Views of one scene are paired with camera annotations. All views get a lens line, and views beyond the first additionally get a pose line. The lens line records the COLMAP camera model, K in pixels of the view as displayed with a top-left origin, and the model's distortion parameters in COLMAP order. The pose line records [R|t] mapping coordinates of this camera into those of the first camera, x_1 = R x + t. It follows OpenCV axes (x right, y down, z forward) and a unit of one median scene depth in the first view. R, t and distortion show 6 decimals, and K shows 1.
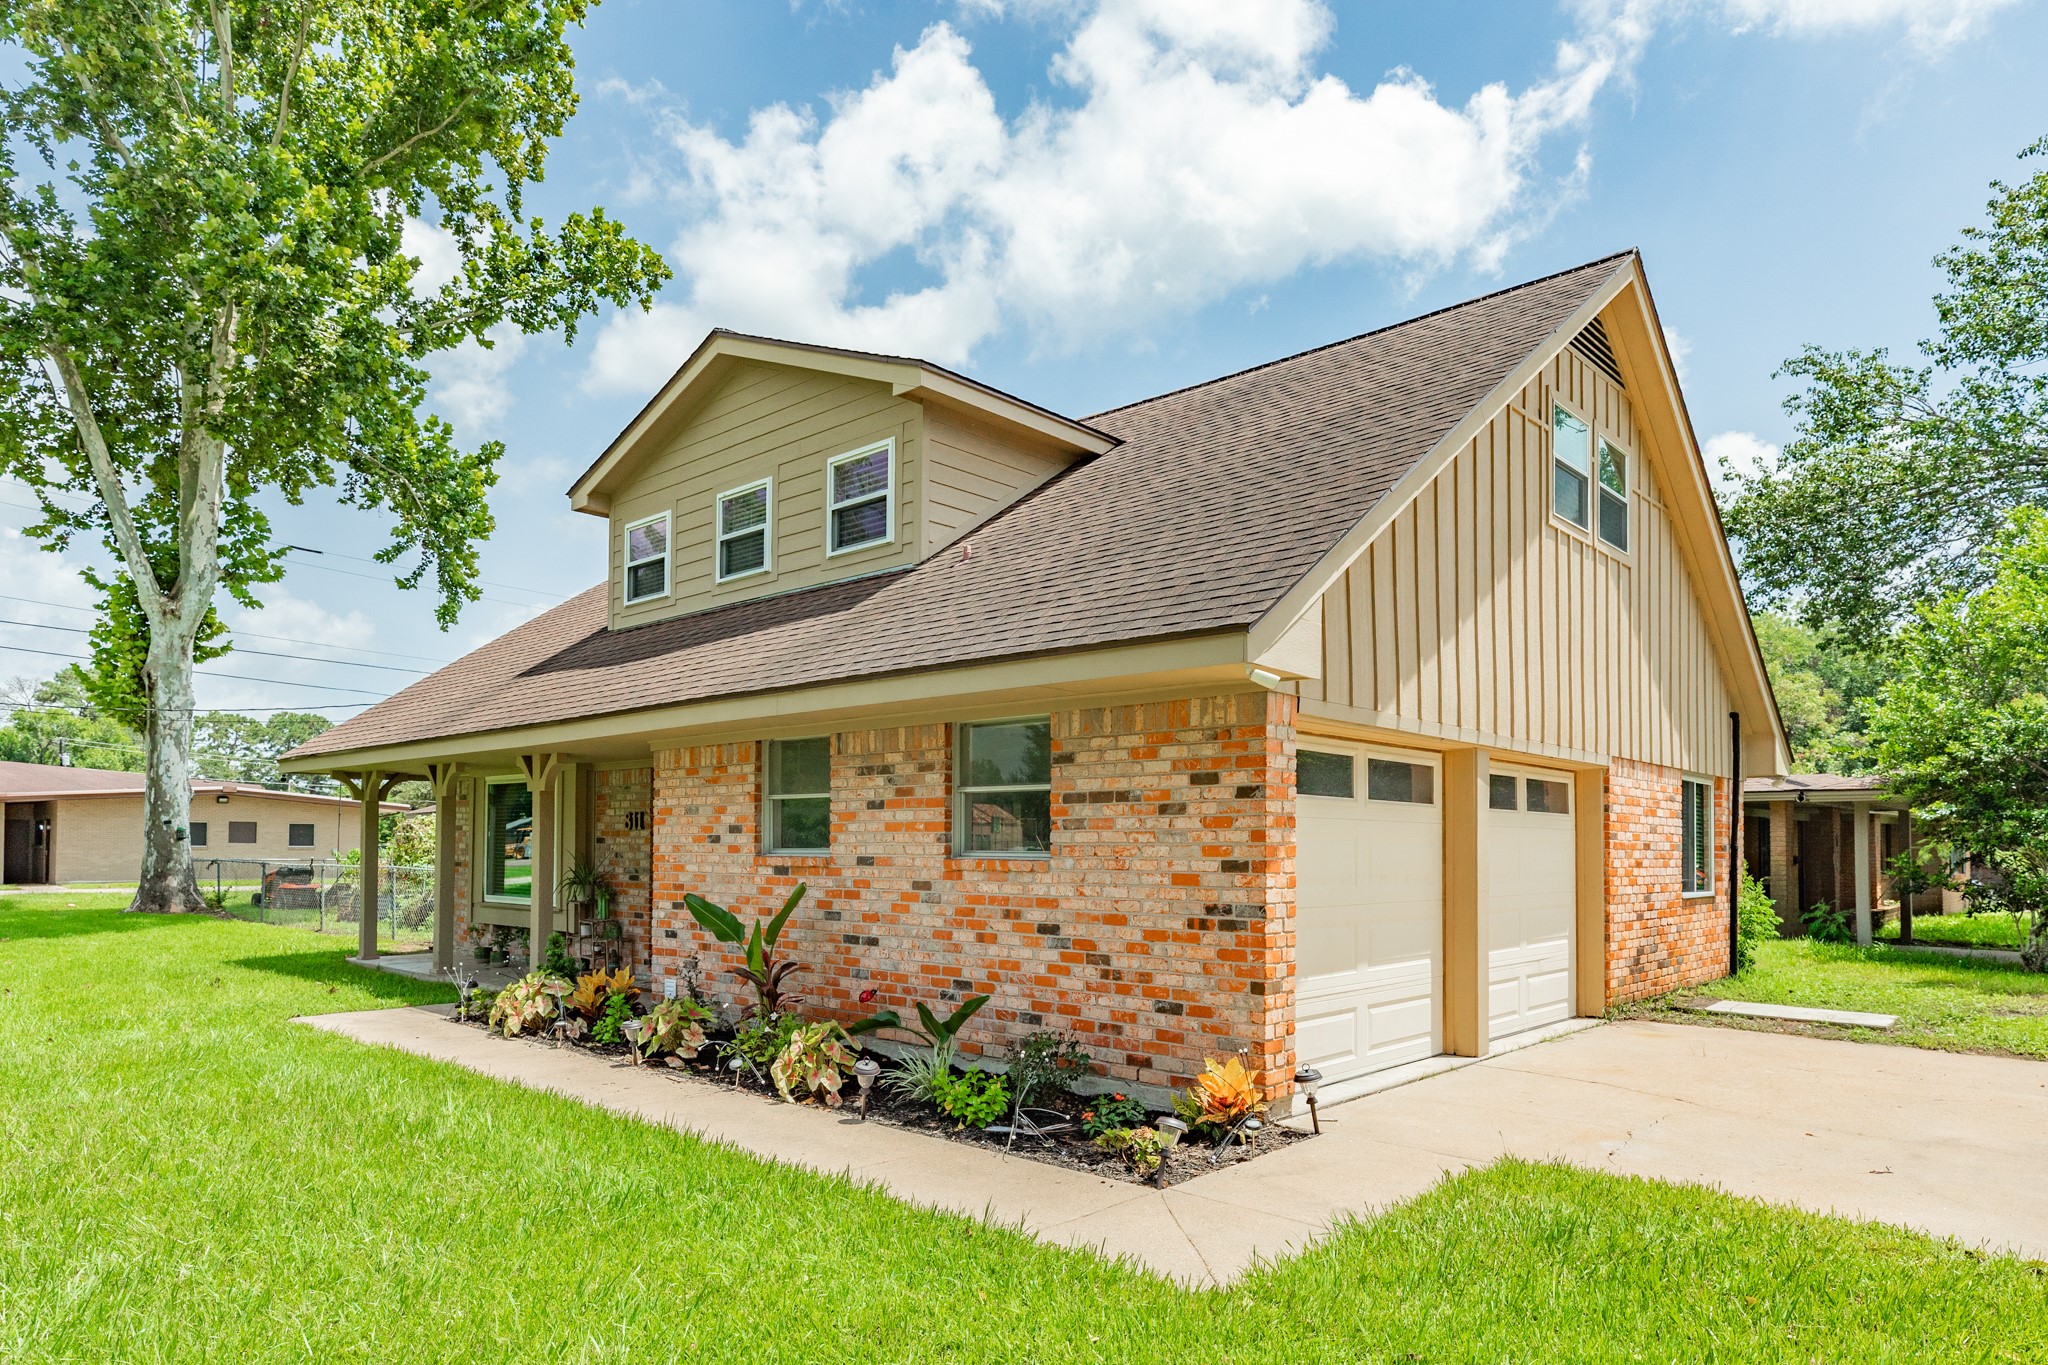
lens RADIAL K [[1203.9, 0, 1058.6], [0, 1203.9, 811.3], [0, 0, 1]] dist [-0.002230, -0.001895]
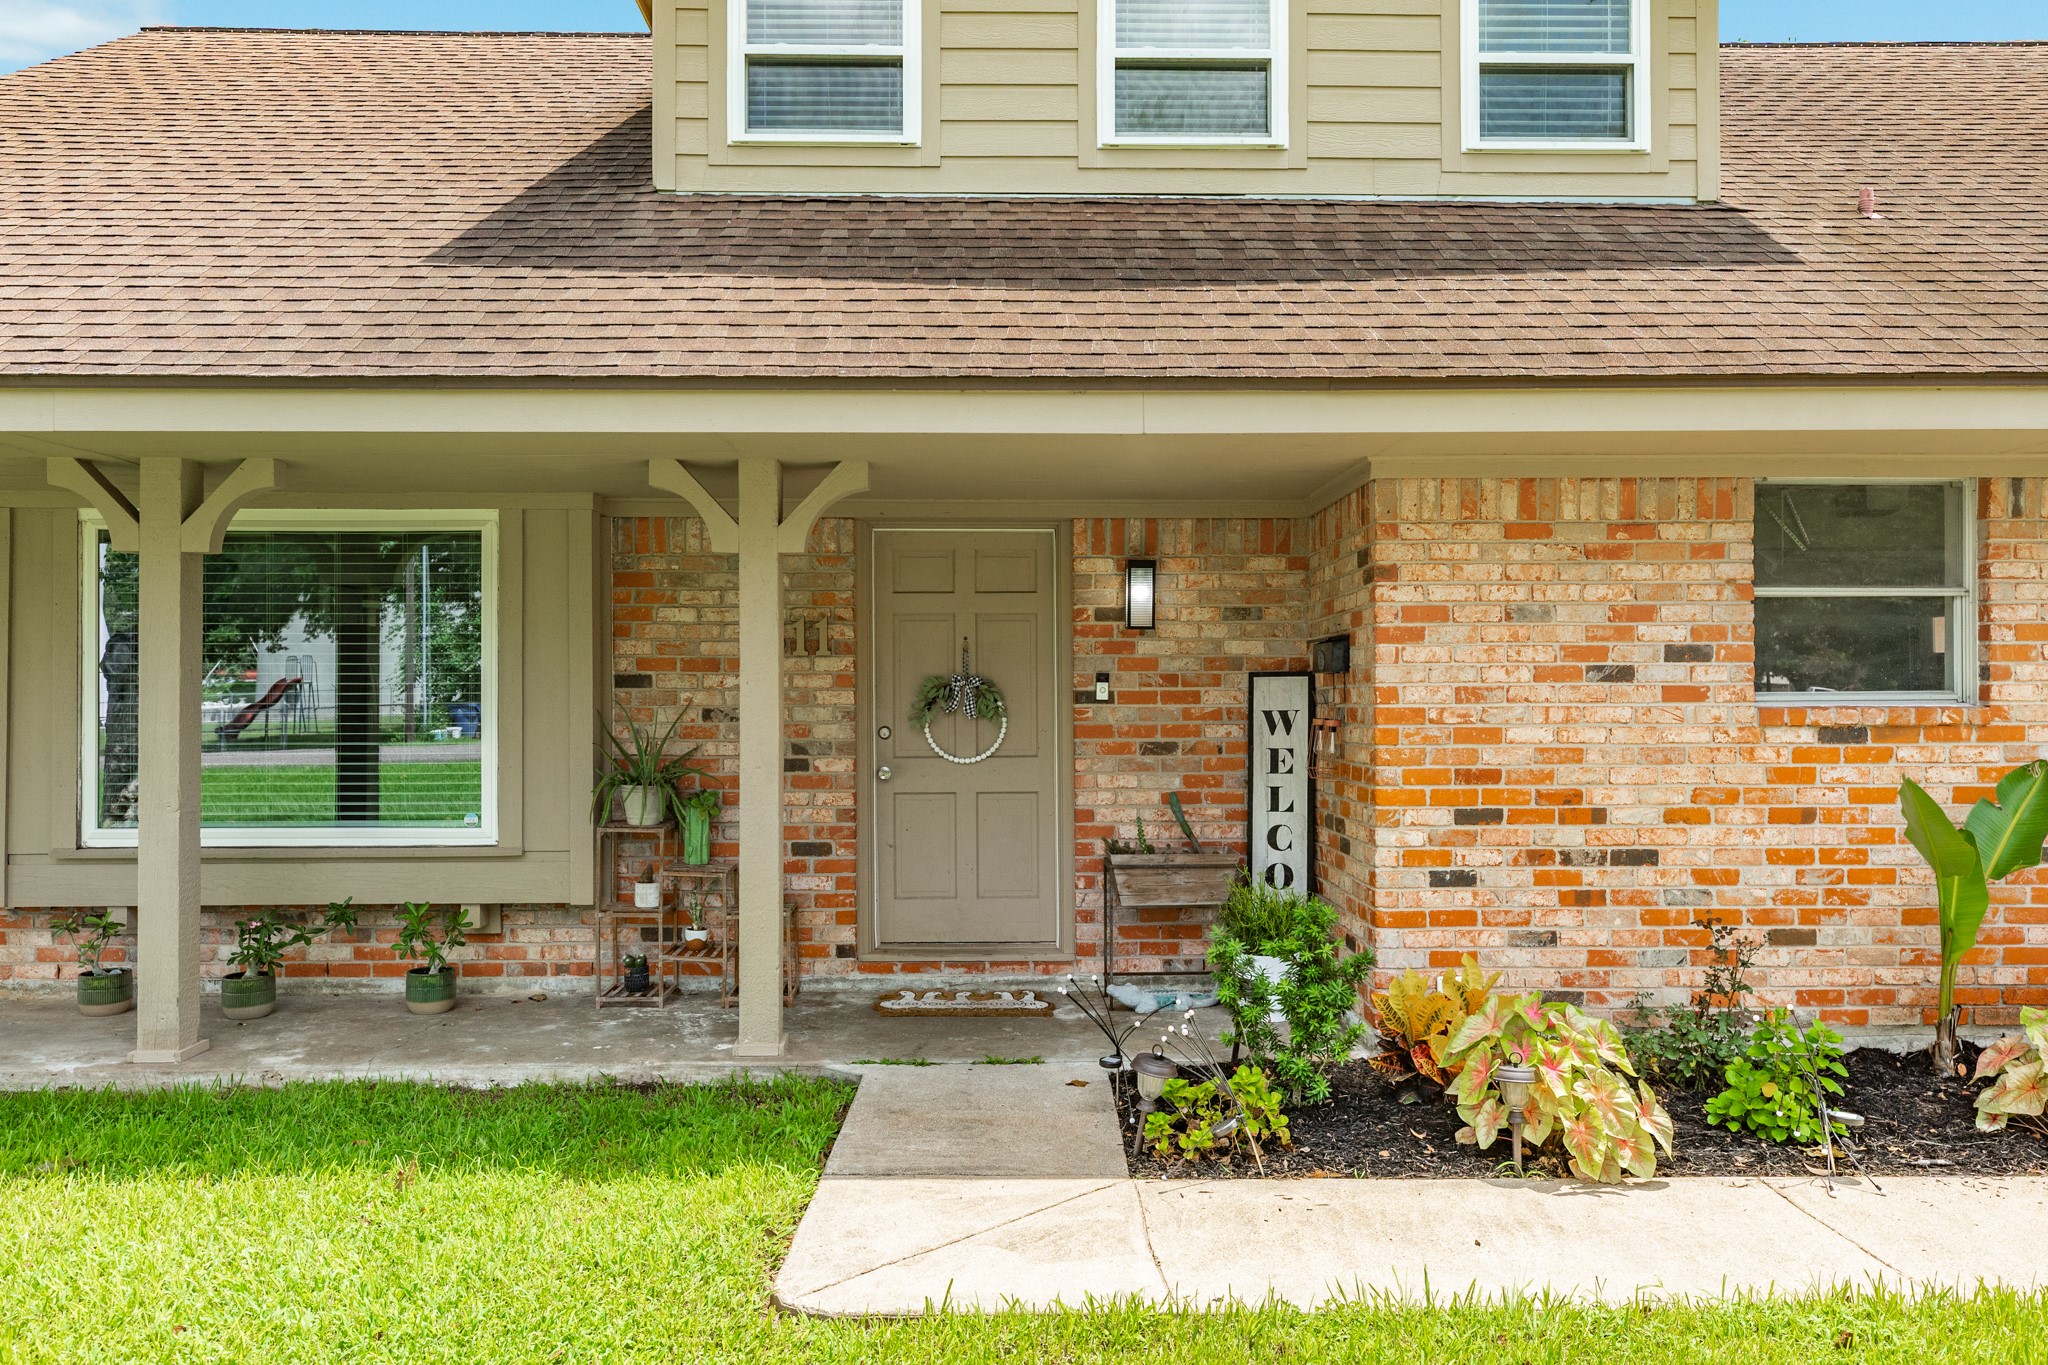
lens RADIAL K [[1413.0, 0, 1015.4], [0, 1413.0, 672.2], [0, 0, 1]] dist [0.008938, 0.003436]
pose [[0.735793, 0.003221, 0.677199, -1.039922], [-0.014444, 0.999836, 0.010937, 0.024414], [-0.677053, -0.017829, 0.735719, 0.913636]]
